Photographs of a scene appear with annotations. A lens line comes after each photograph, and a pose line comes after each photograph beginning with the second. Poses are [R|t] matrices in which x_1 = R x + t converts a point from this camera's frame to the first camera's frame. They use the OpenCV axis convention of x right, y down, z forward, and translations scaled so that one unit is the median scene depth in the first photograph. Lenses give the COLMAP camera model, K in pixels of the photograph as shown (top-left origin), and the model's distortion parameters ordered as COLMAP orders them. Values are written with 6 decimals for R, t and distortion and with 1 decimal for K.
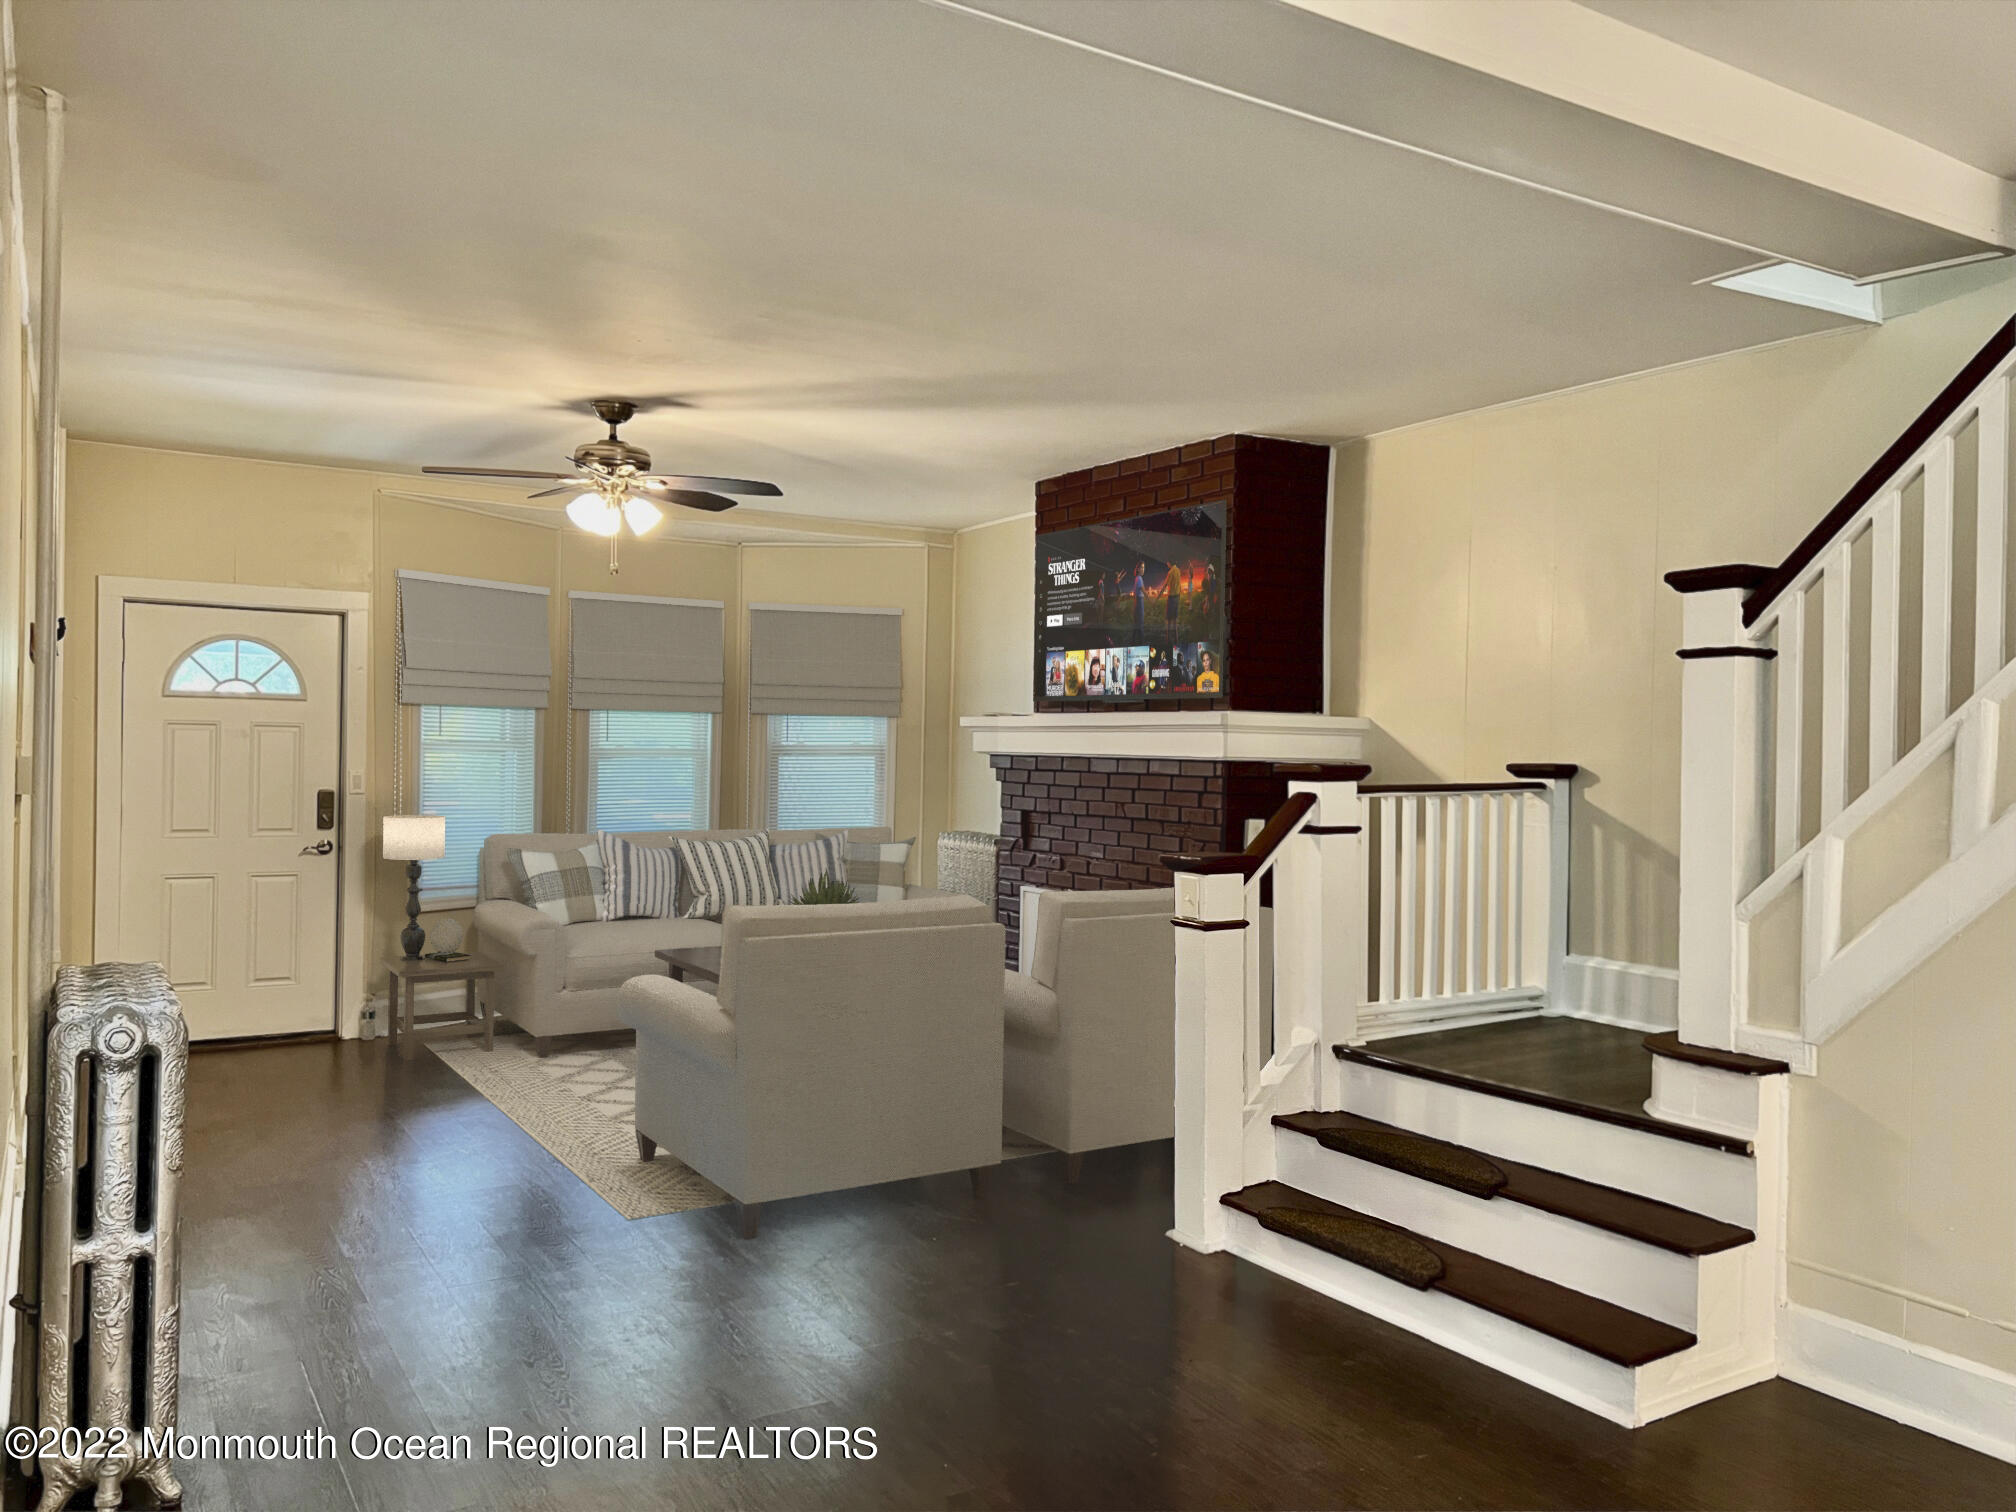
lens RADIAL K [[1510.8, 0, 999.3], [0, 1510.8, 762.1], [0, 0, 1]] dist [0.074431, -0.081360]
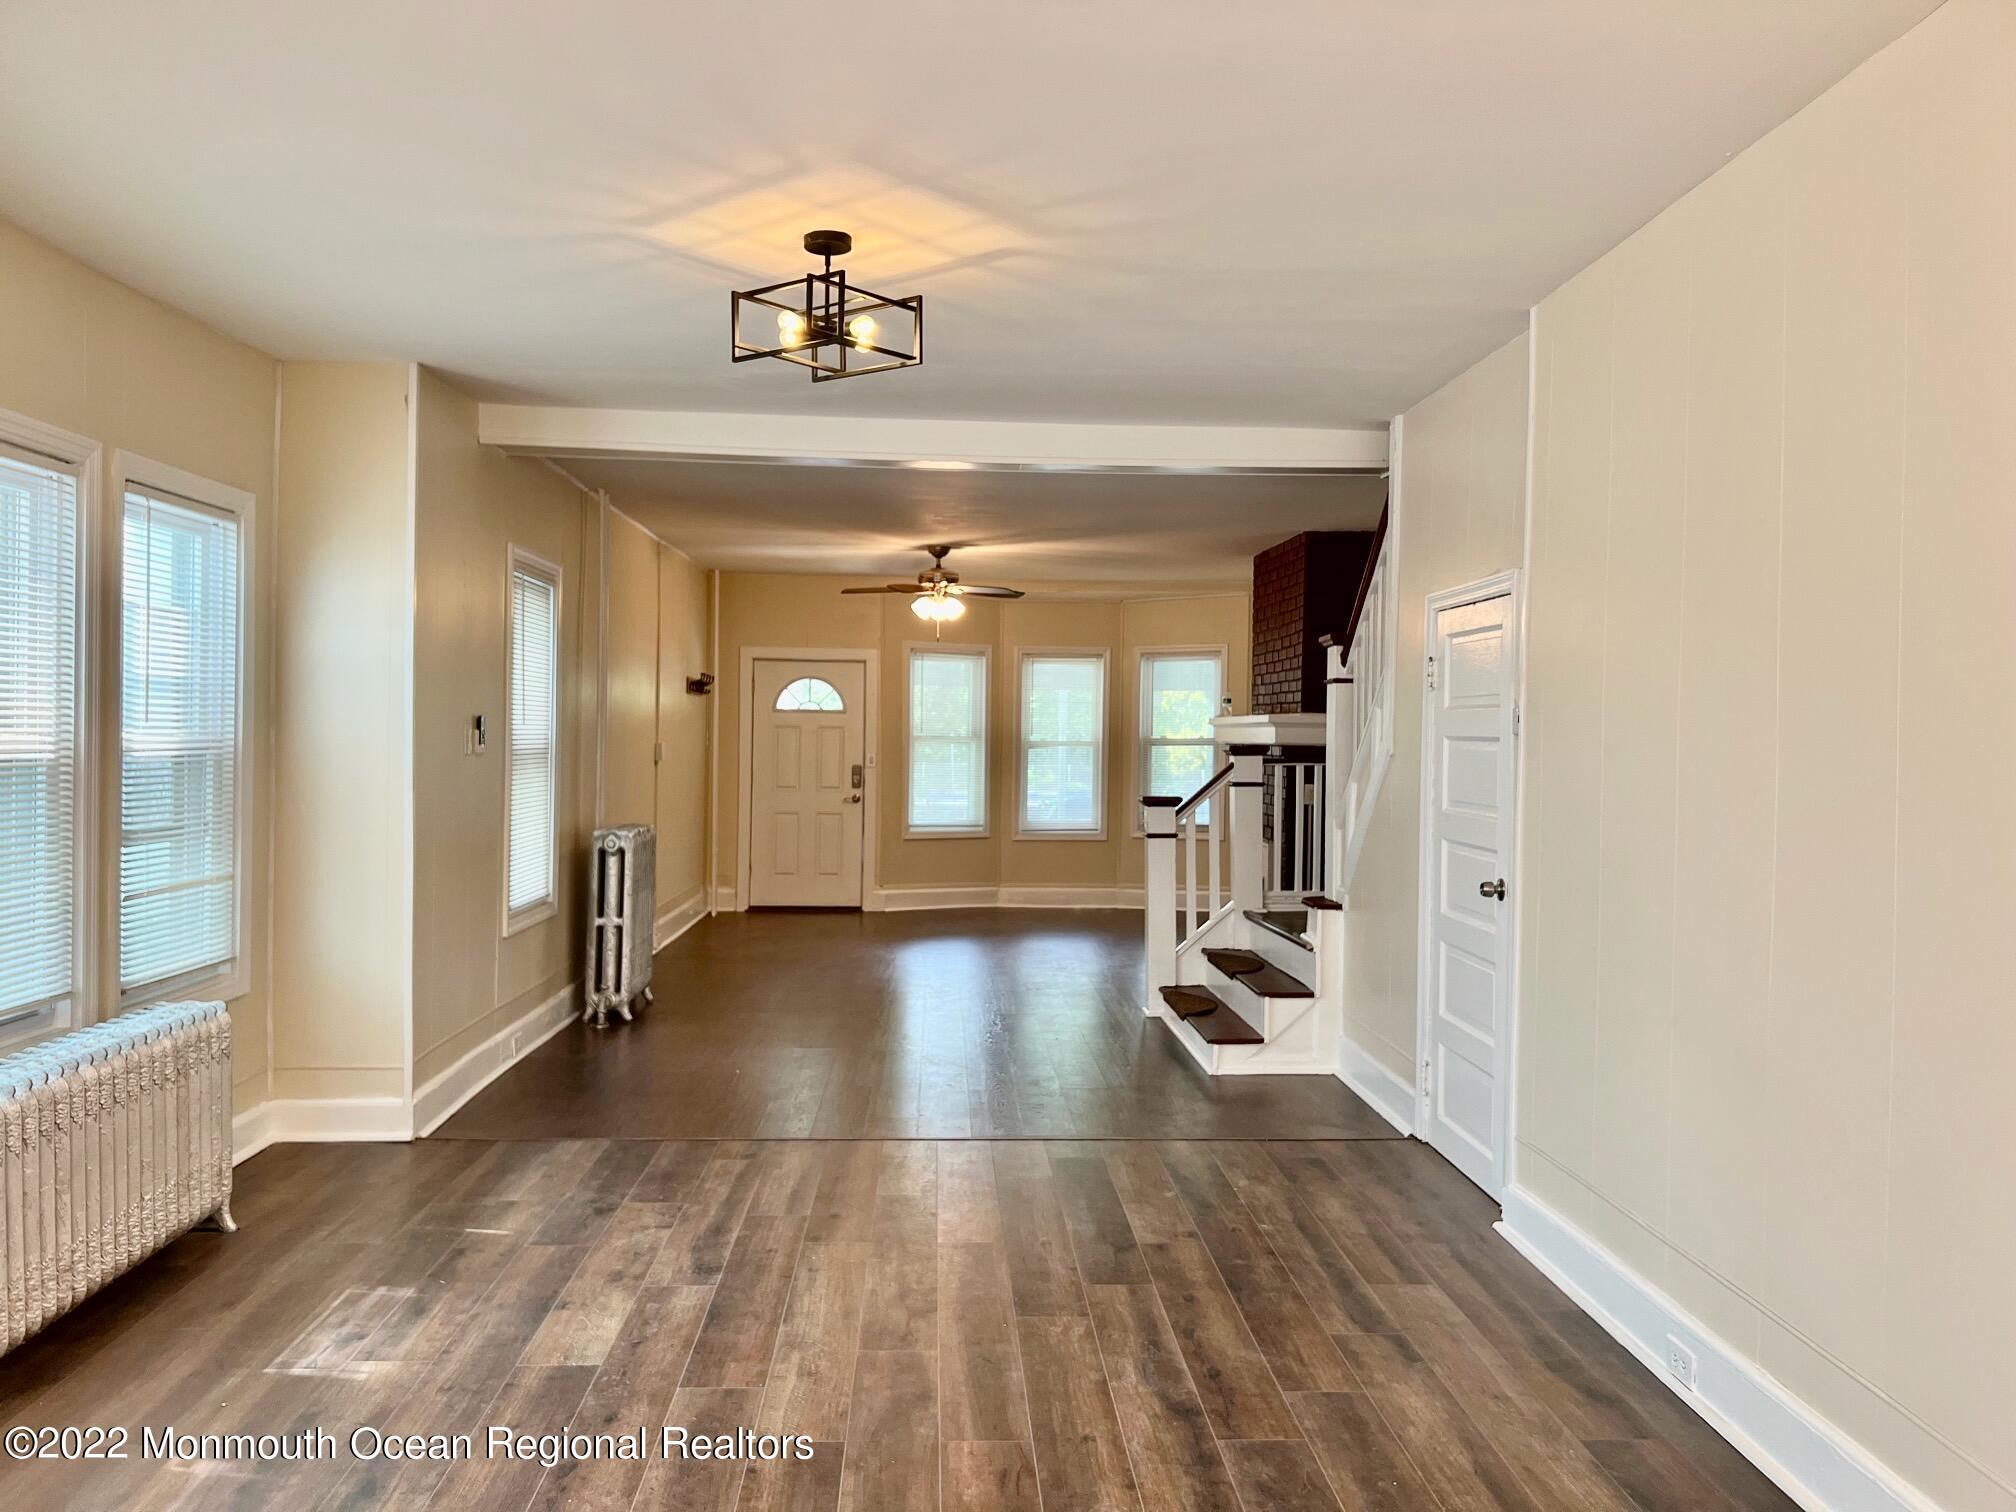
lens RADIAL K [[1510.8, 0, 1022.5], [0, 1510.8, 742.8], [0, 0, 1]] dist [0.074431, -0.081360]
pose [[0.878038, -0.003105, -0.478580, 0.686963], [-0.002826, 0.999928, -0.011671, 0.015772], [0.478582, 0.011600, 0.877966, -0.514131]]
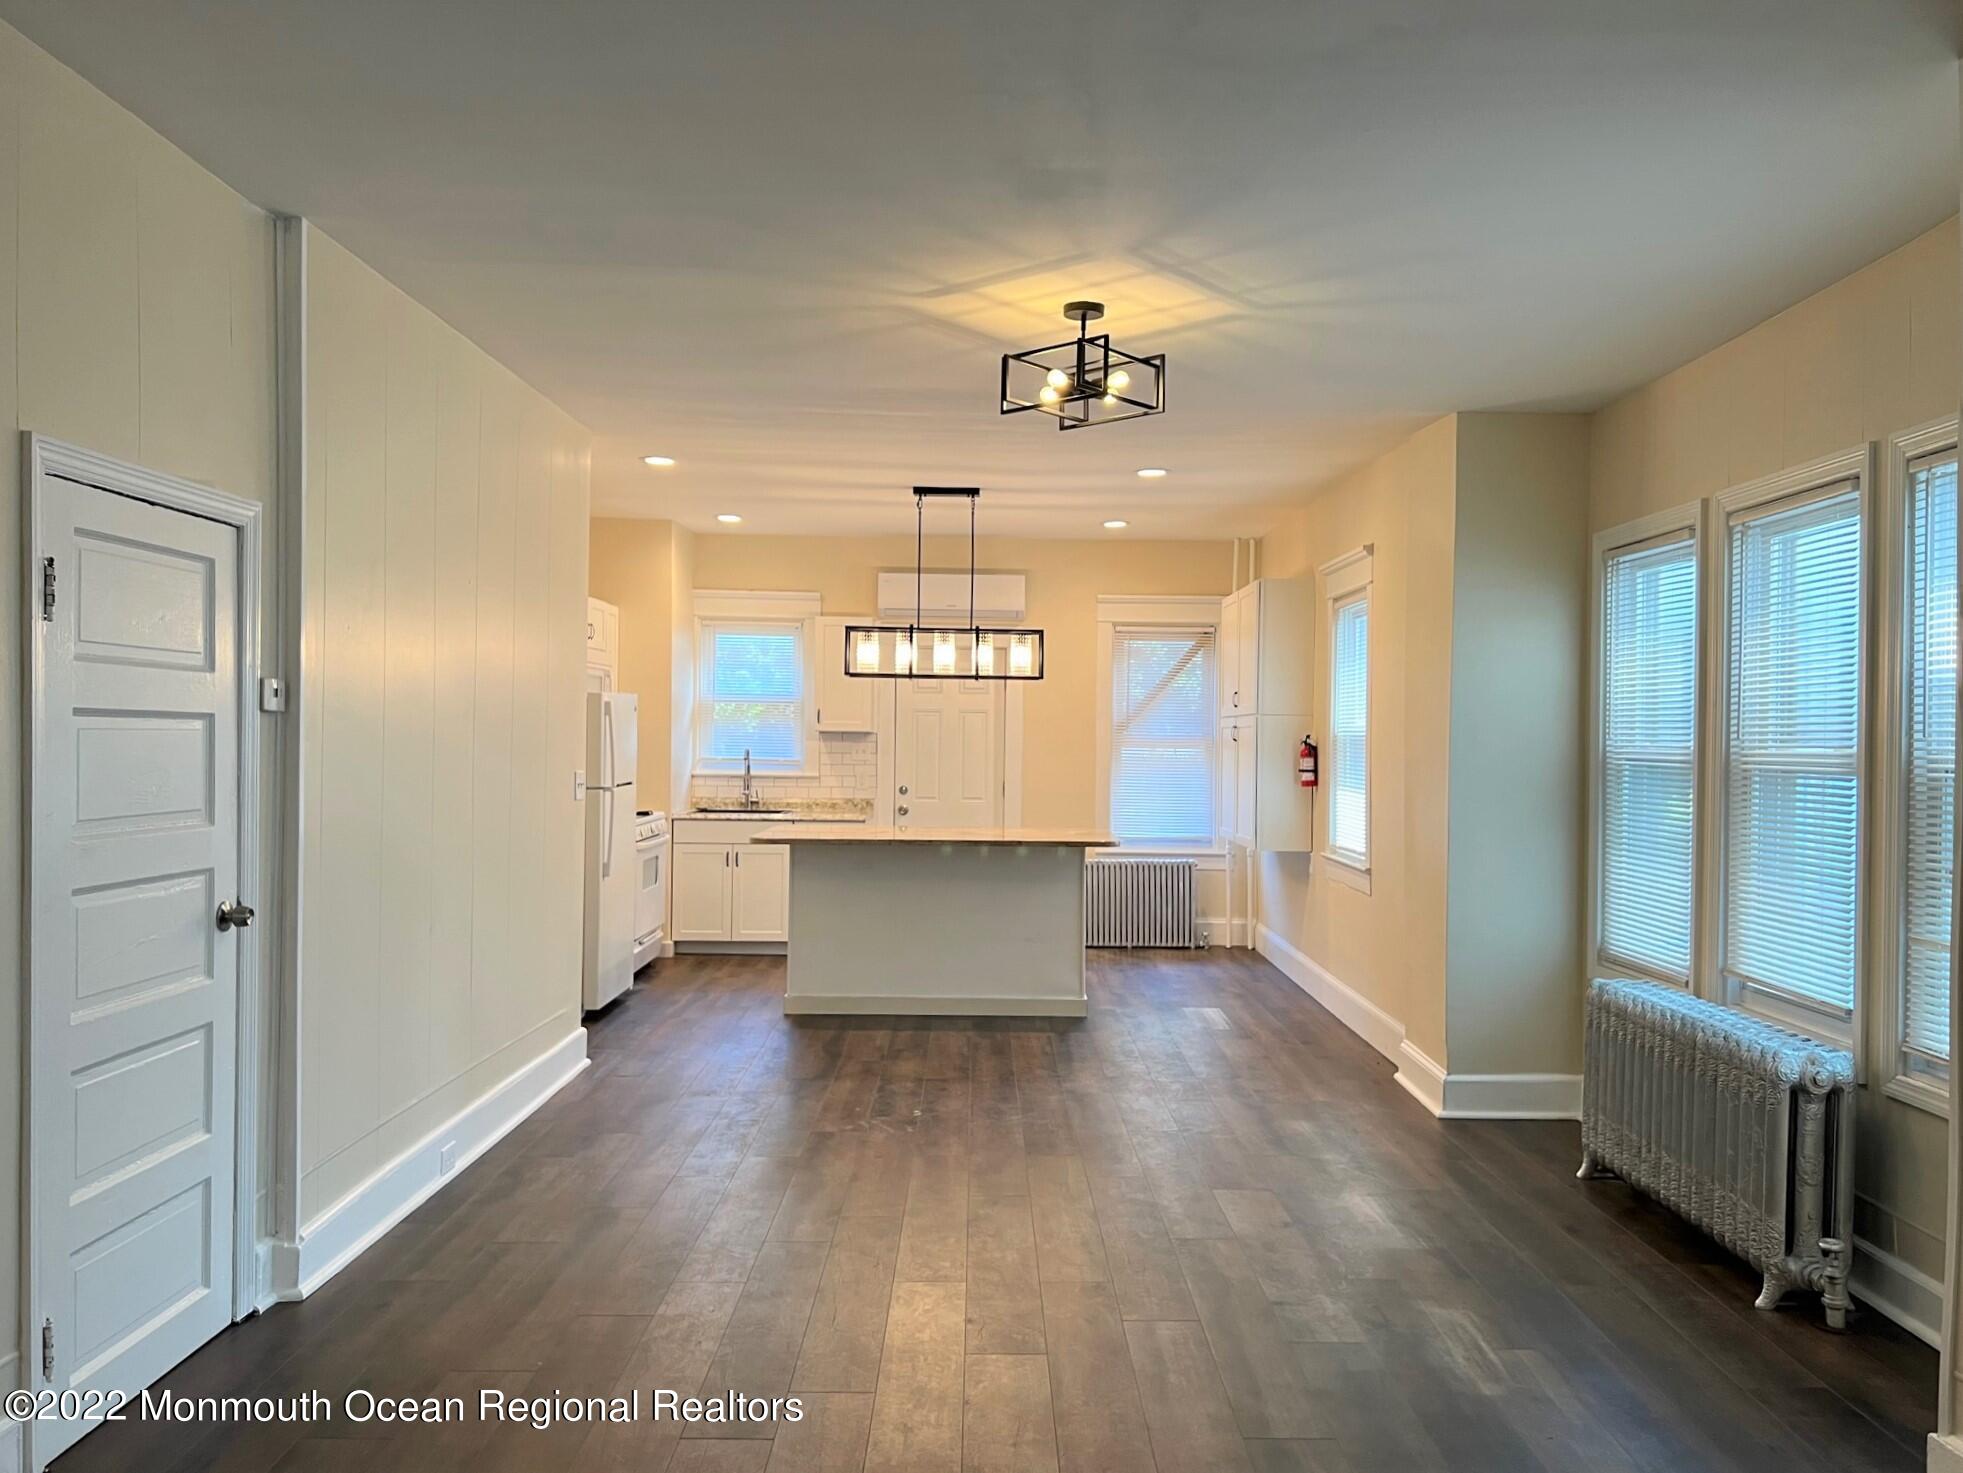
lens RADIAL K [[1471.1, 0, 969.6], [0, 1471.1, 746.3], [0, 0, 1]] dist [0.074431, -0.081360]
pose [[-0.843548, -0.030415, 0.536192, -0.064180], [-0.019302, 0.999467, 0.026328, -0.006545], [-0.536707, 0.011859, -0.843685, 0.690635]]
